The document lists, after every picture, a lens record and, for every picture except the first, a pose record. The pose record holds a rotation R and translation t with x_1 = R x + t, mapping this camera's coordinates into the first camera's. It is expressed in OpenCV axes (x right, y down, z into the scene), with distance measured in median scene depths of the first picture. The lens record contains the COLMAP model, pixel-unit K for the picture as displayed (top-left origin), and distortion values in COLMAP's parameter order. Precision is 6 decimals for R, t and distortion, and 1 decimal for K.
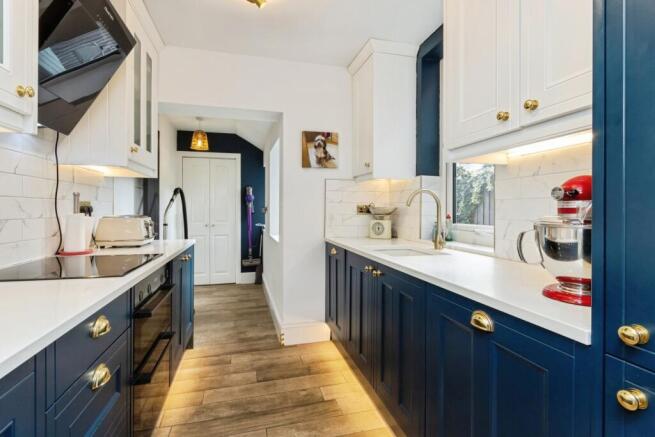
lens RADIAL K [[302.6, 0, 328.7], [0, 302.6, 212.9], [0, 0, 1]] dist [0.000493, 0.000029]
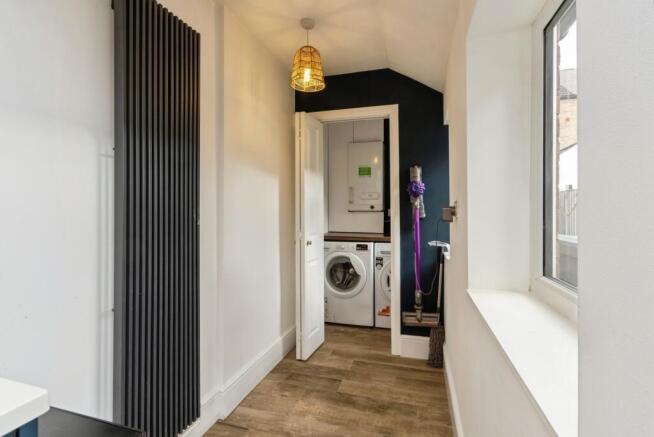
lens RADIAL K [[302.1, 0, 328.5], [0, 302.1, 214.0], [0, 0, 1]] dist [0.000493, 0.000029]
pose [[0.854593, -0.005883, -0.519266, -0.126590], [0.003234, 0.999977, -0.006007, -0.005771], [0.519289, 0.003455, 0.854592, 0.500321]]
